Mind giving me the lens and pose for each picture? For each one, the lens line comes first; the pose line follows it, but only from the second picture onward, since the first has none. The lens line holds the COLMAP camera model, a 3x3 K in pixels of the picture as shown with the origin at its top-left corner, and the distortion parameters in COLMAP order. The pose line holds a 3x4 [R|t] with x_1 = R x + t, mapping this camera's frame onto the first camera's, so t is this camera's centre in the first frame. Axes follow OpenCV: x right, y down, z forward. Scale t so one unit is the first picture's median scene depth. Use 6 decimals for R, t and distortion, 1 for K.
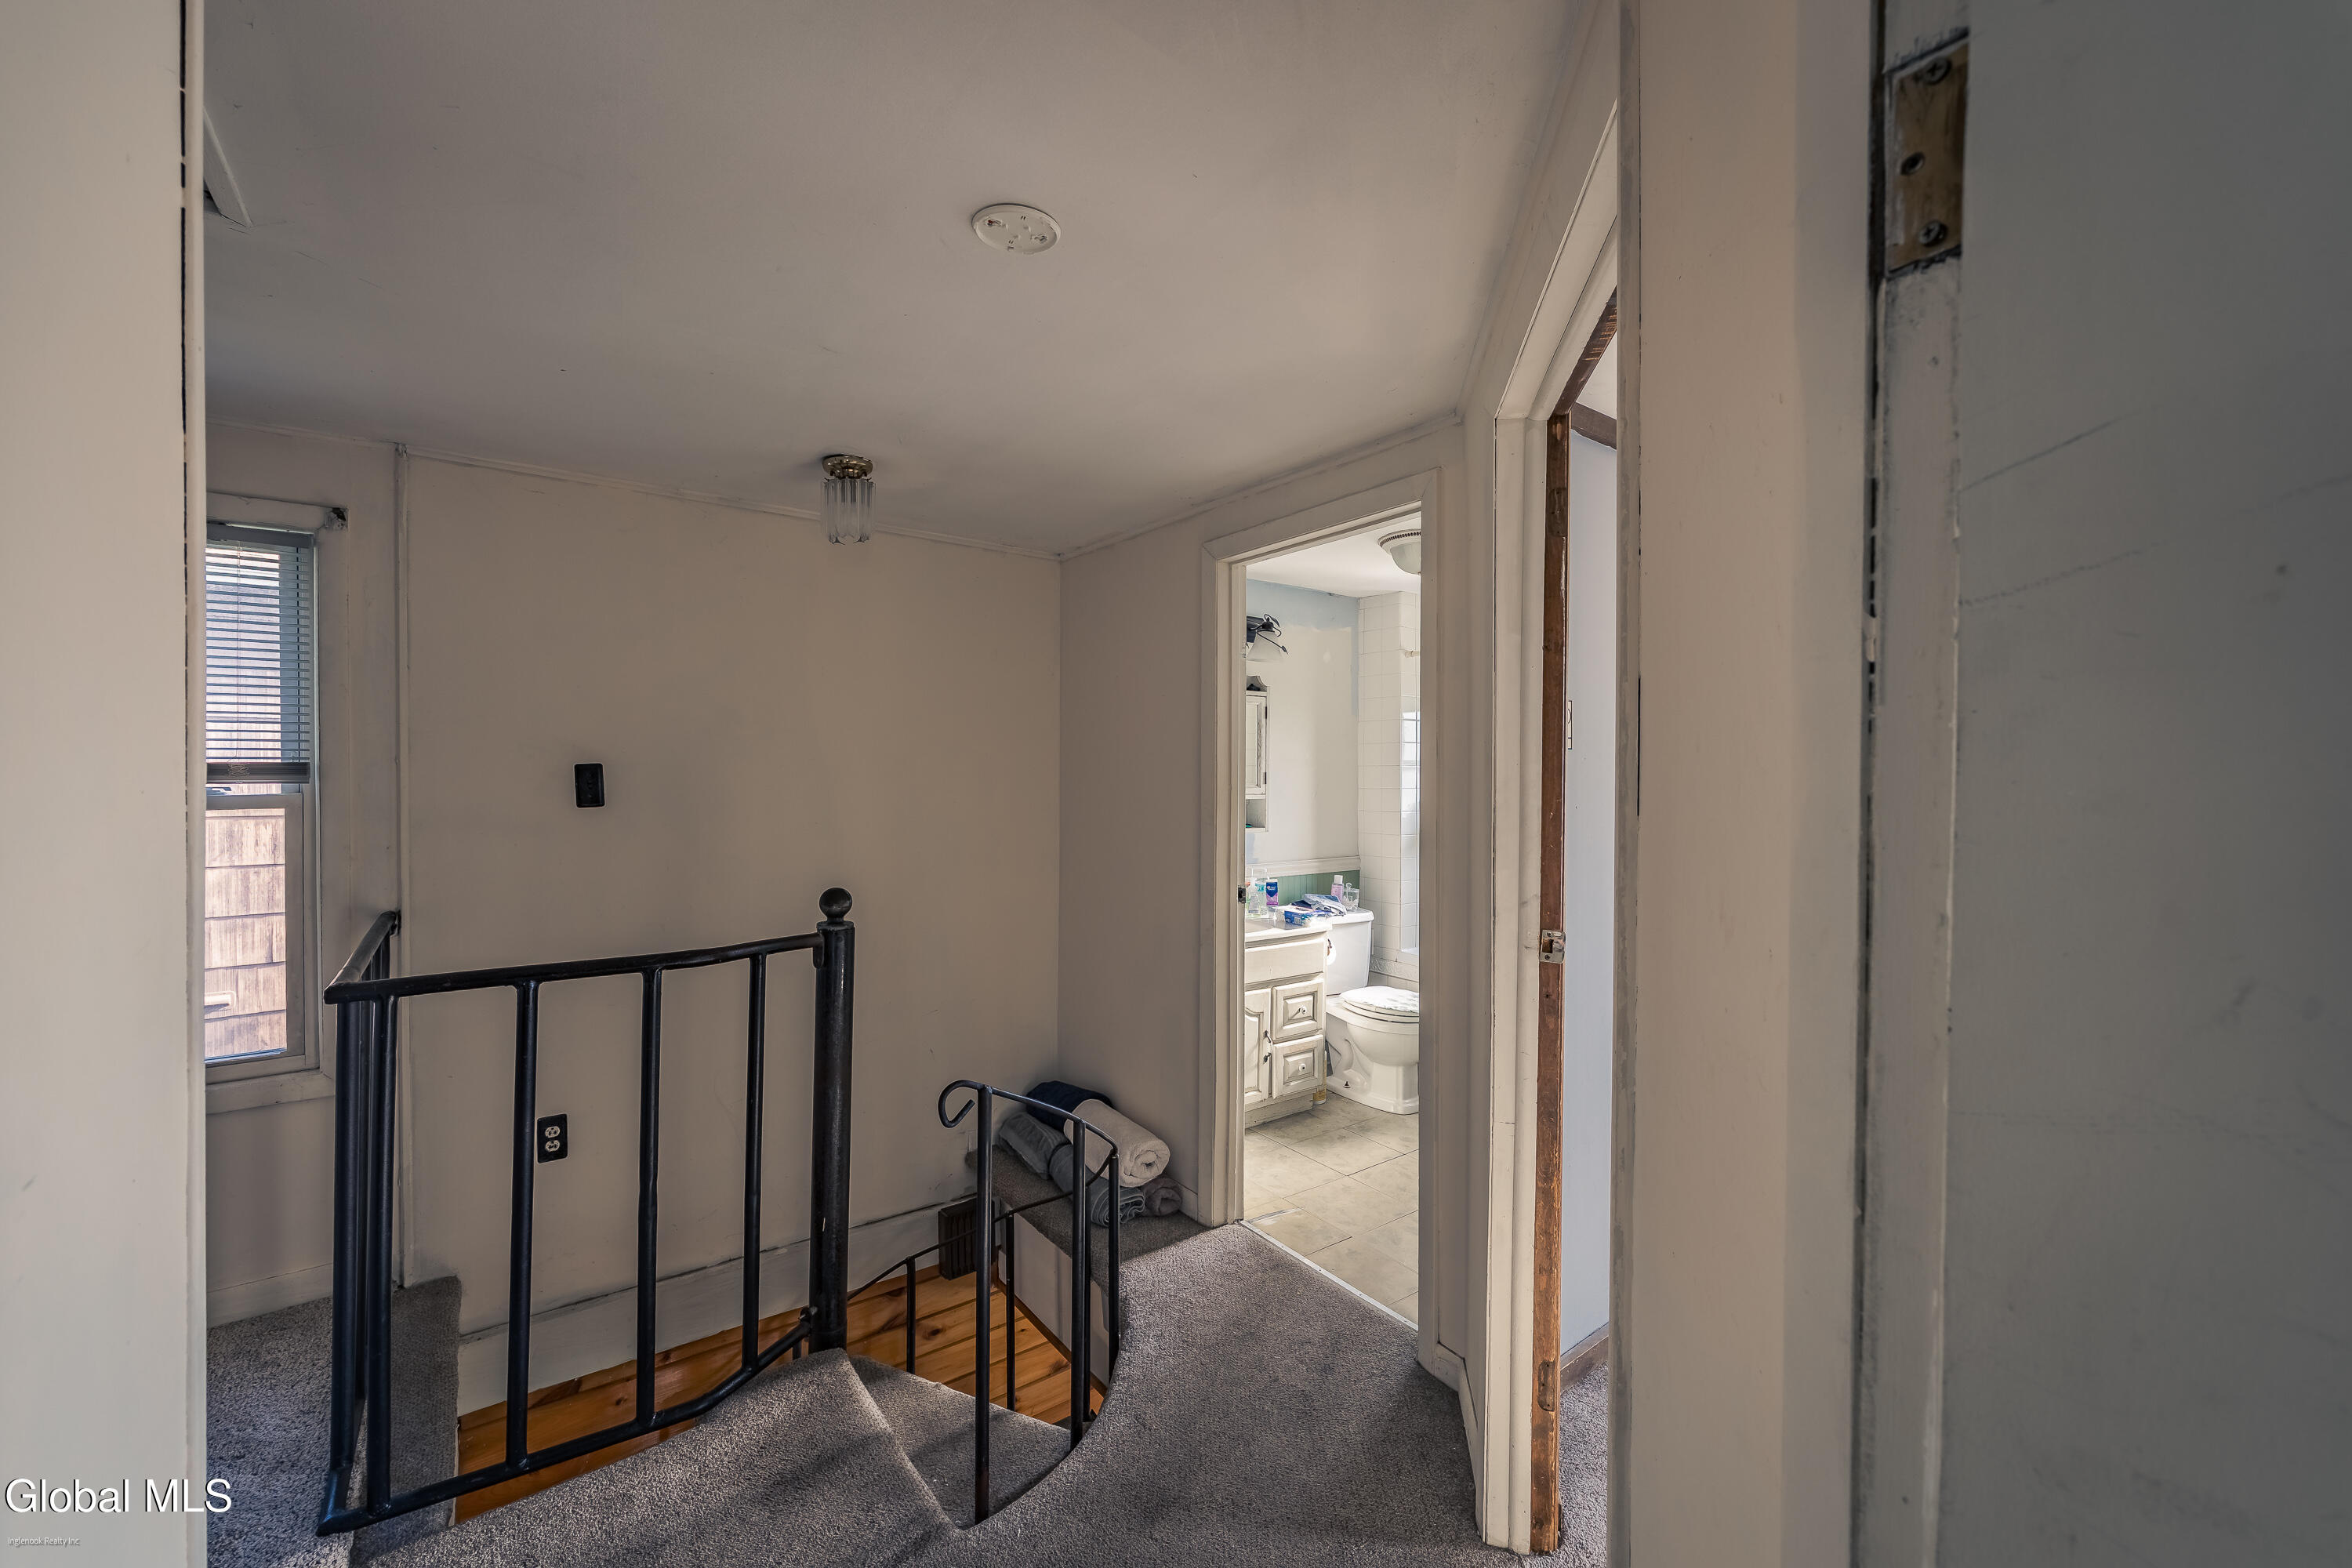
lens RADIAL K [[935.2, 0, 1161.9], [0, 935.2, 778.7], [0, 0, 1]] dist [-0.010071, 0.002270]
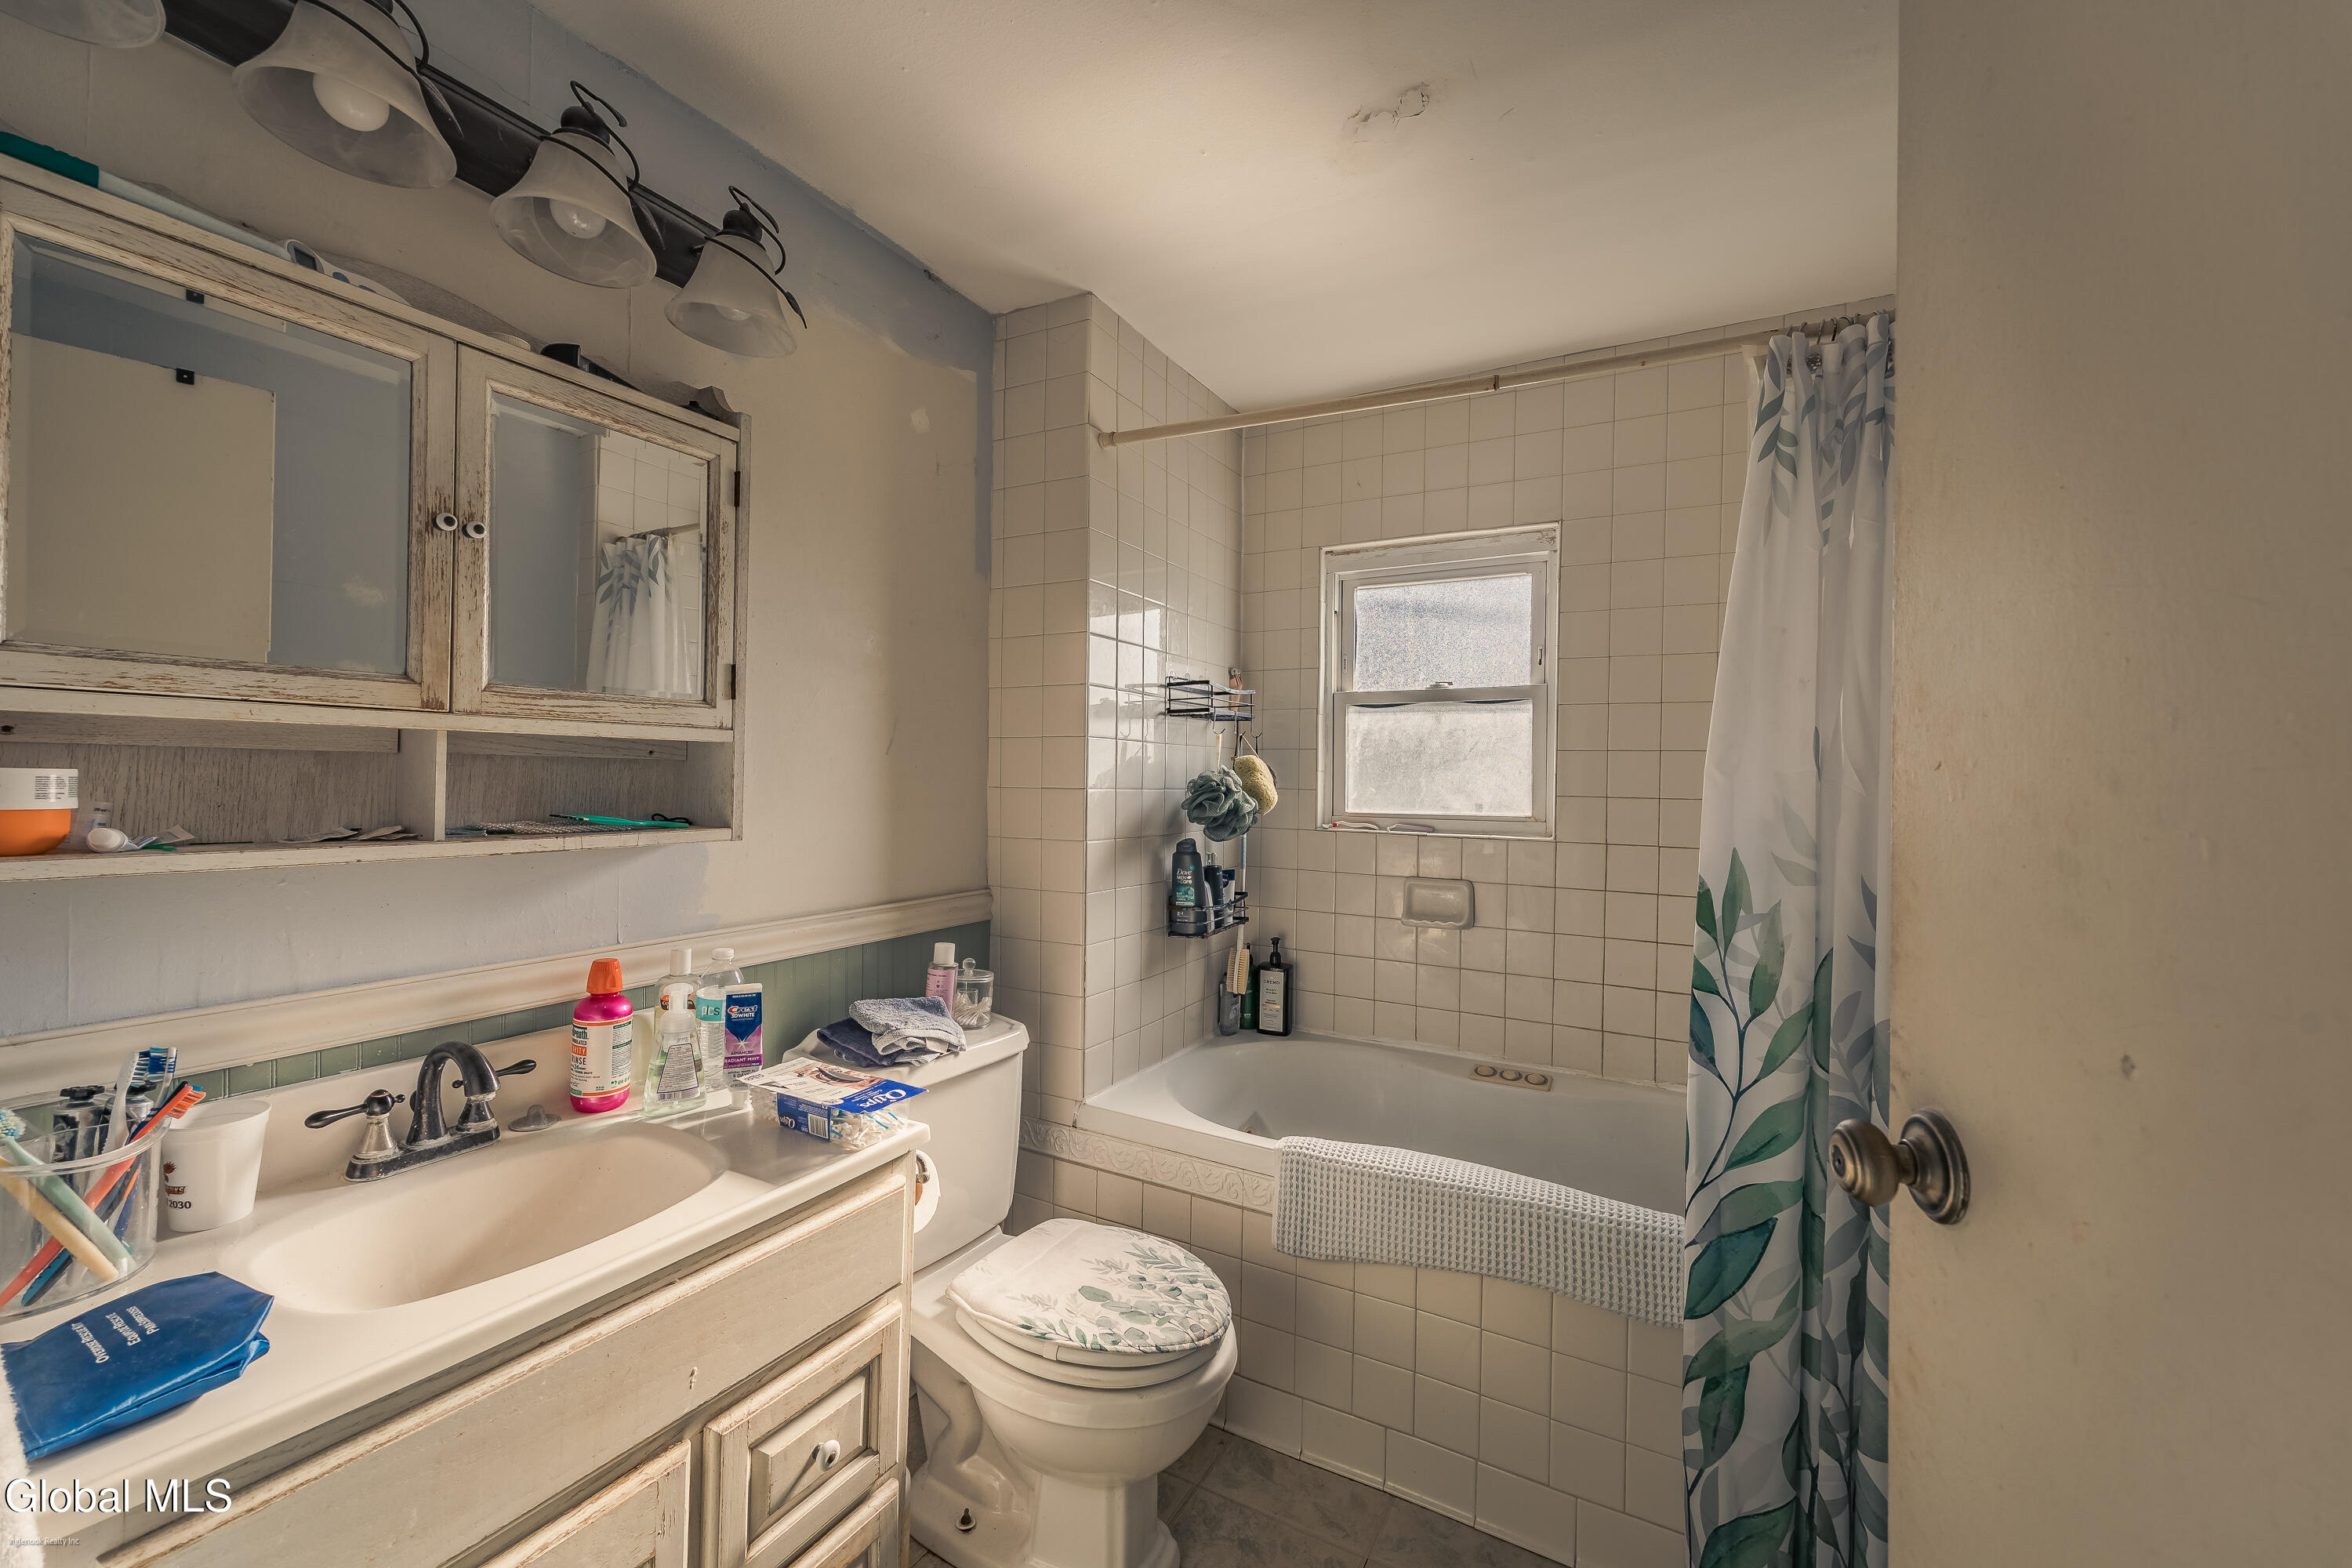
lens RADIAL K [[935.2, 0, 1168.2], [0, 935.2, 778.8], [0, 0, 1]] dist [-0.010071, 0.002270]
pose [[0.906529, 0.009328, 0.422040, 0.123550], [-0.008847, 0.999956, -0.003097, 0.038039], [-0.422050, -0.000926, 0.906572, 0.695591]]
